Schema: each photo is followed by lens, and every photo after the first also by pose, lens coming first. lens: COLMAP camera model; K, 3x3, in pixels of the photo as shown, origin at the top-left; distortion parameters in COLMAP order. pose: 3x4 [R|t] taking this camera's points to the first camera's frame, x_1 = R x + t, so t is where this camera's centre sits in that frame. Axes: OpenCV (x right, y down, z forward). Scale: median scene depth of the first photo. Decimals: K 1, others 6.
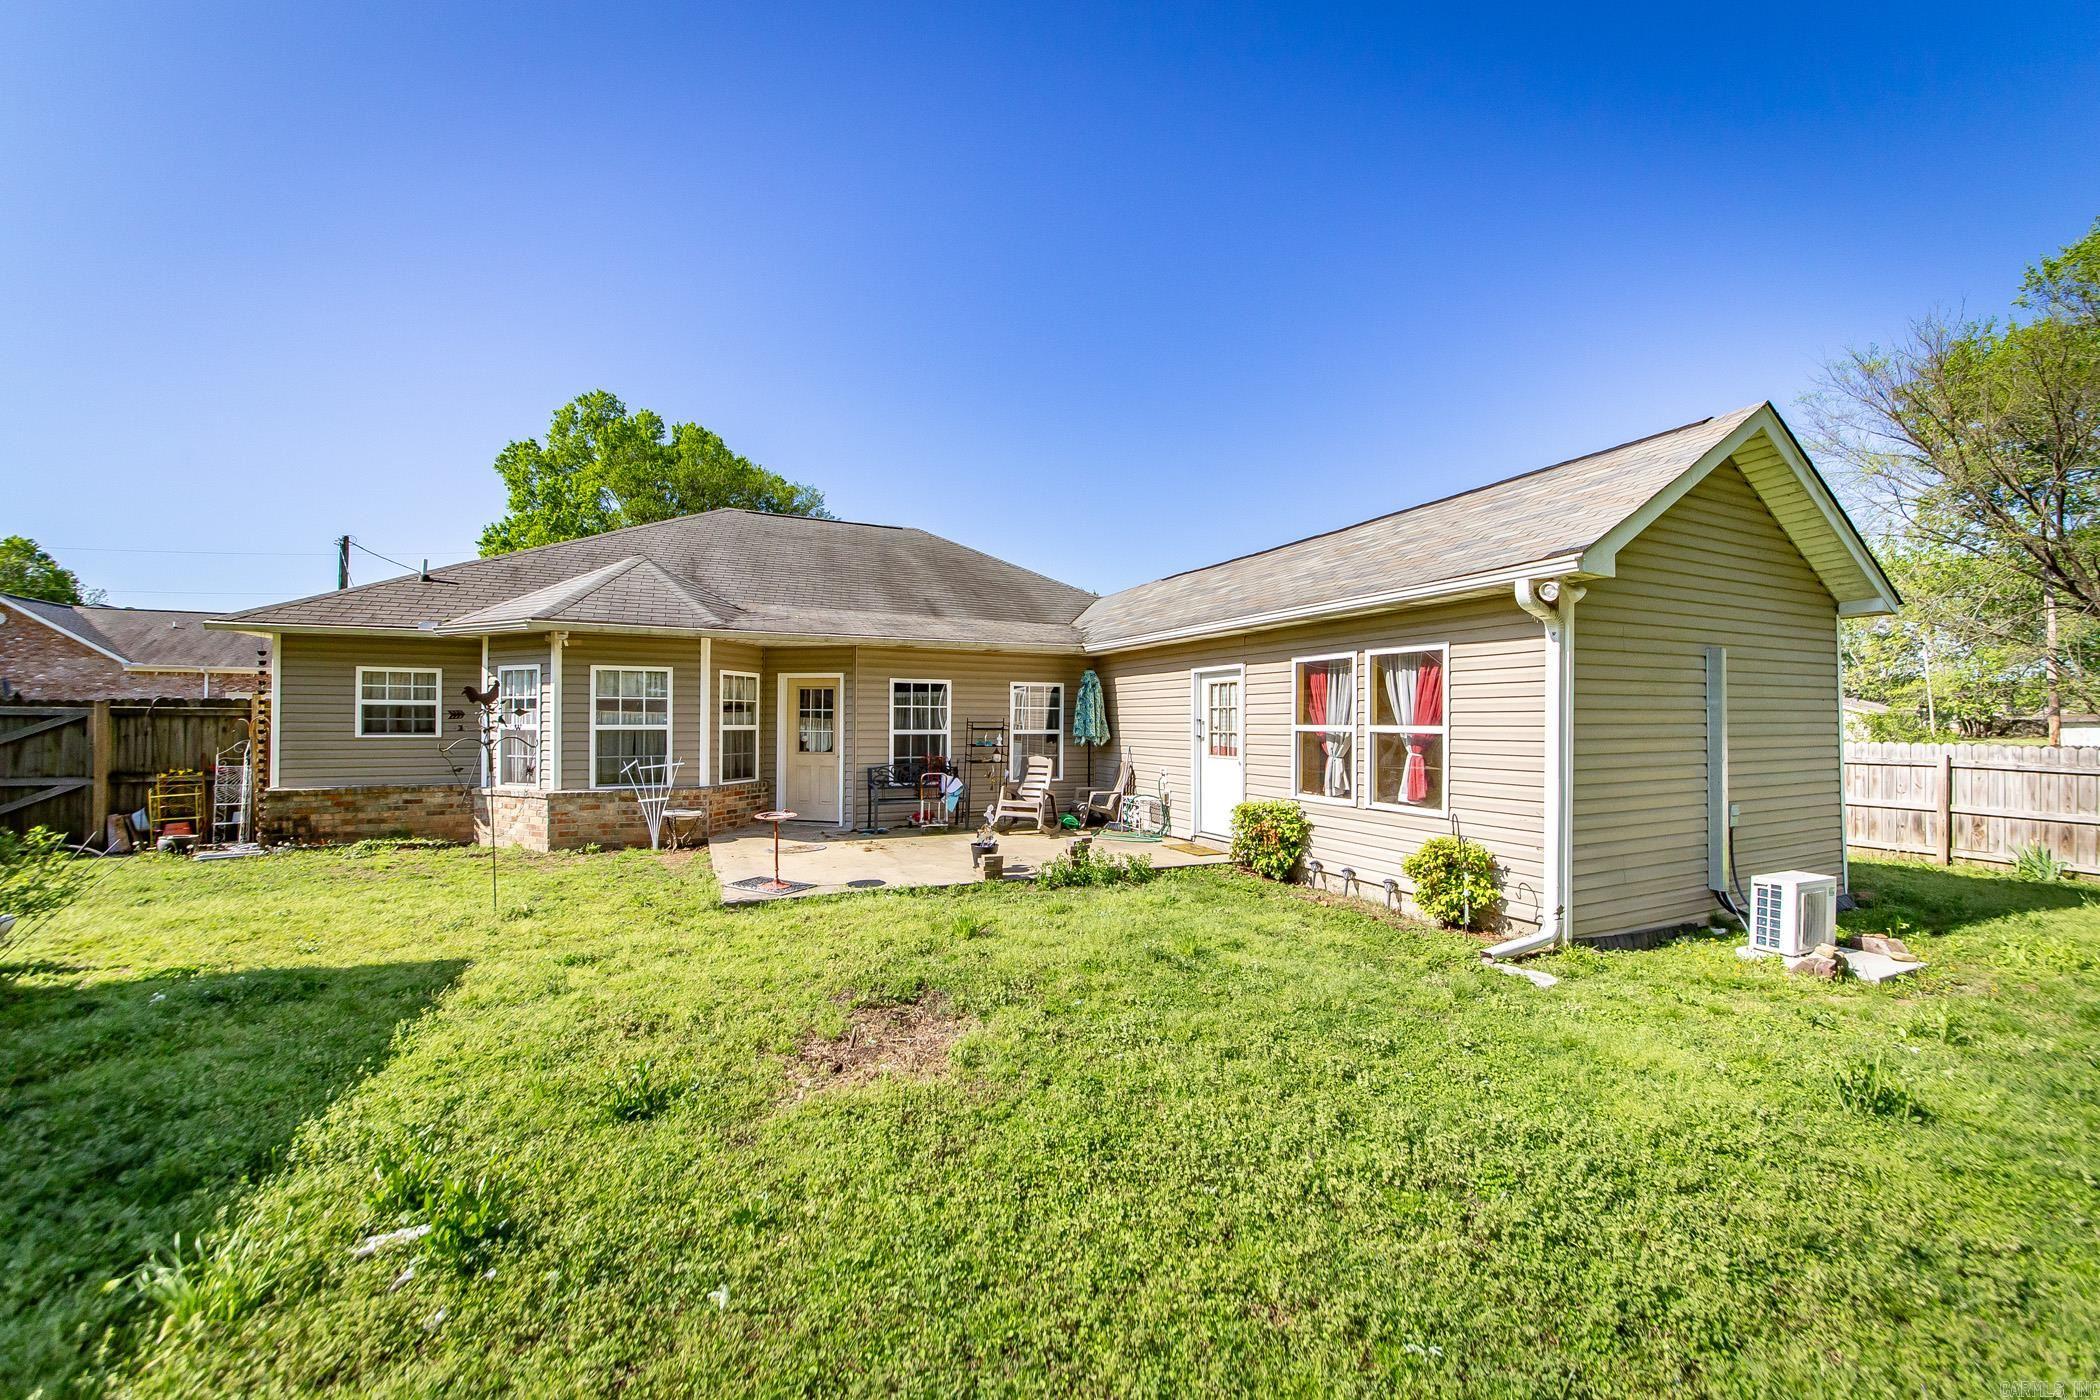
lens RADIAL K [[811.5, 0, 1052.1], [0, 811.5, 719.0], [0, 0, 1]] dist [-0.000549, -0.000071]
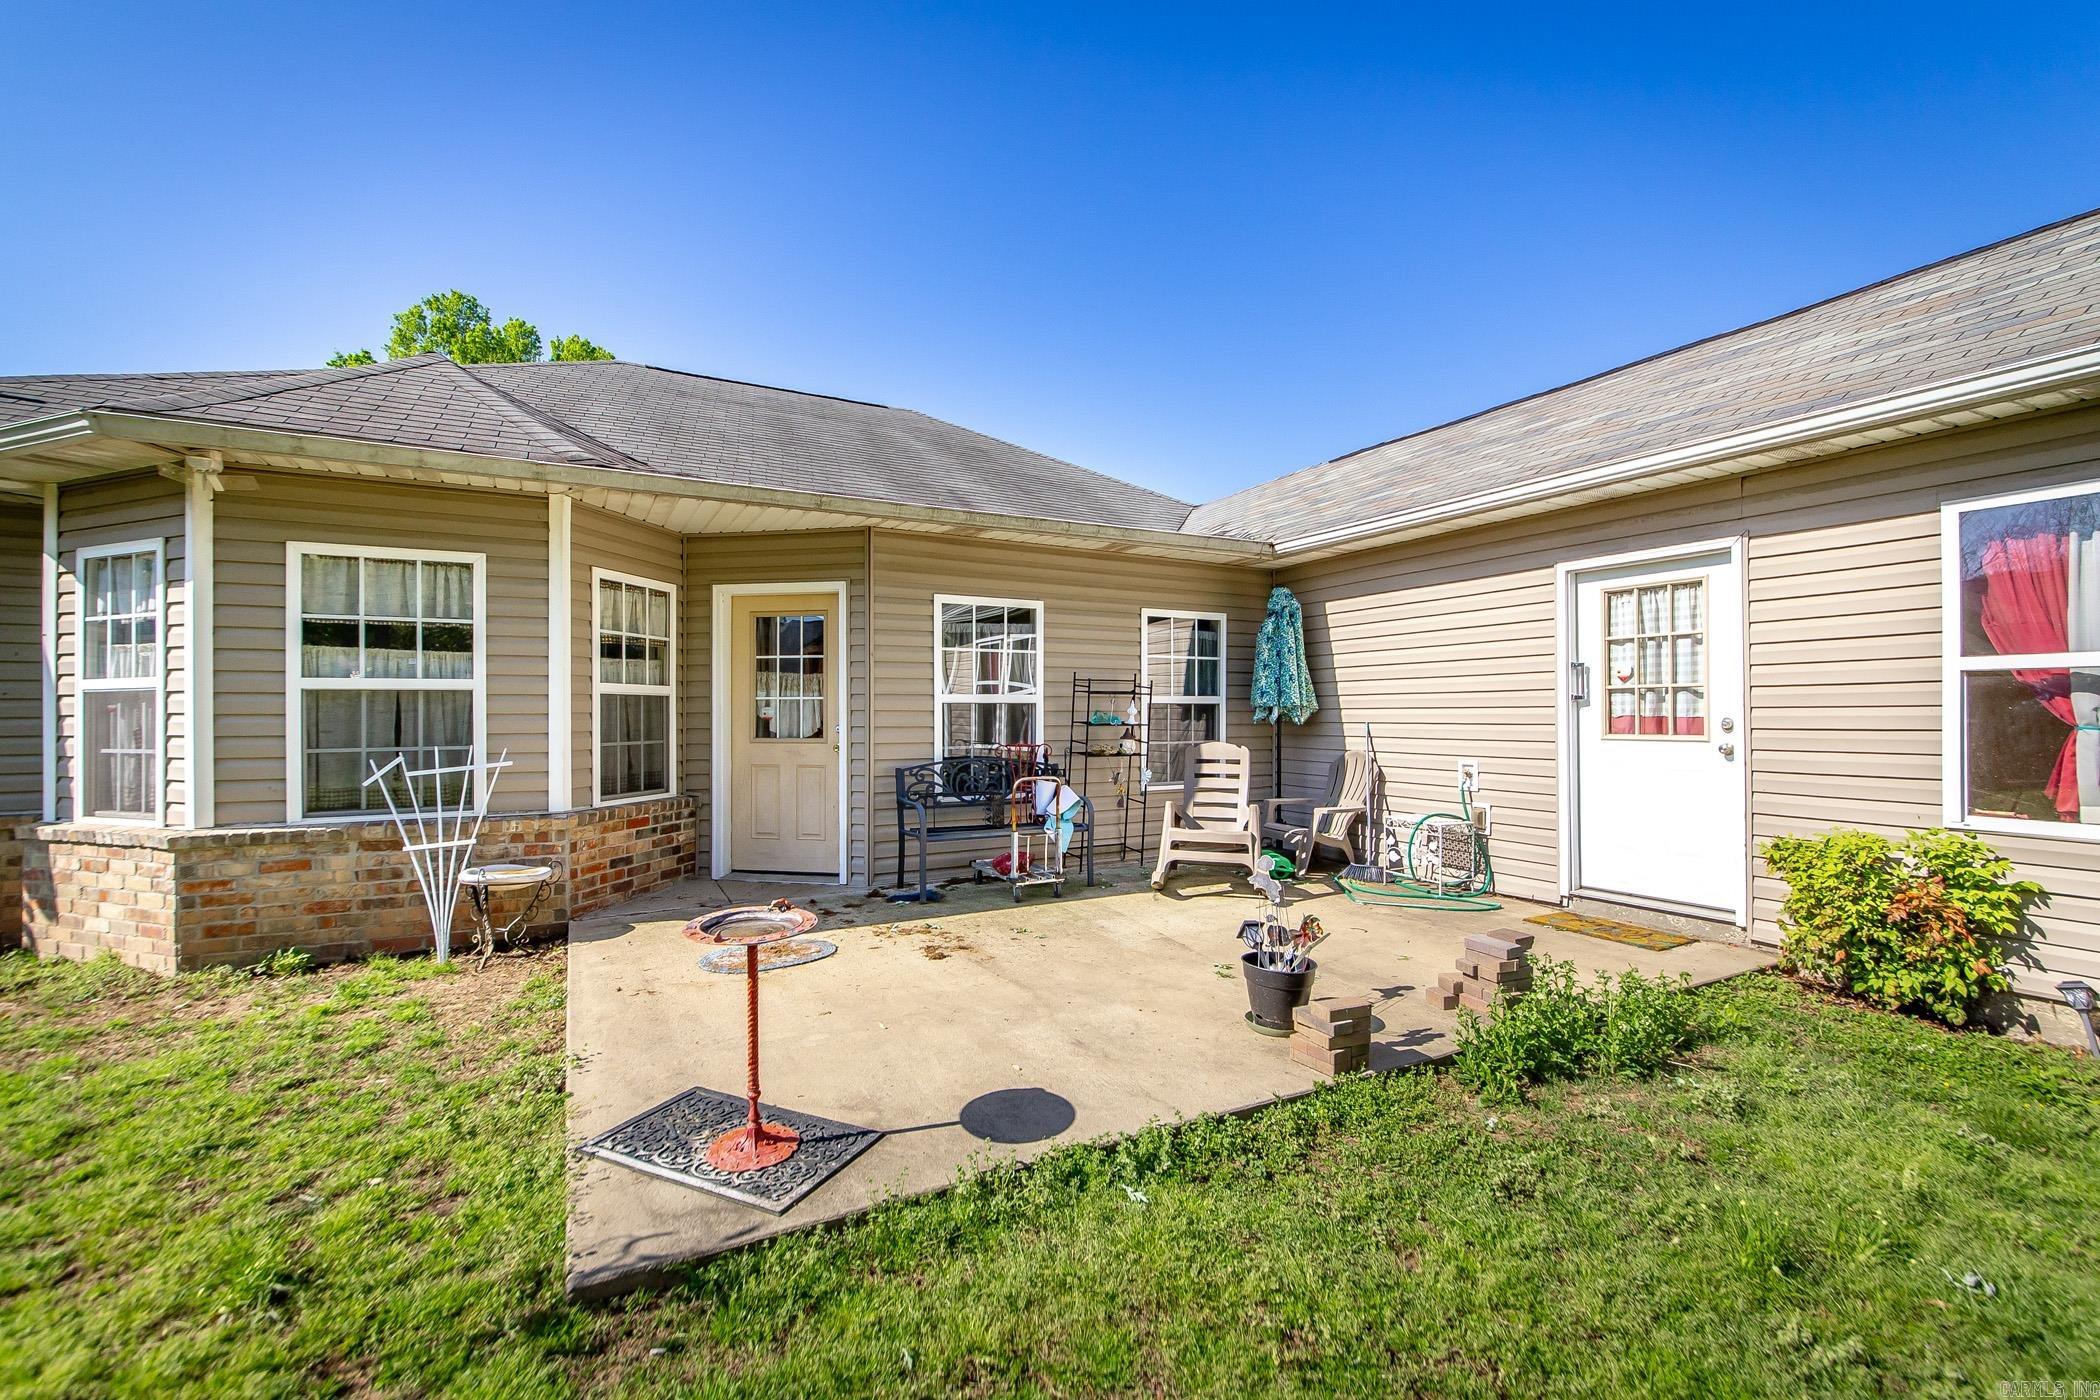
lens RADIAL K [[891.5, 0, 1050.0], [0, 891.5, 708.3], [0, 0, 1]] dist [-0.003178, -0.000521]
pose [[0.997998, -0.007618, 0.062785, -0.173738], [0.007754, 0.999968, -0.001925, 0.025855], [-0.062768, 0.002408, 0.998025, 0.458076]]
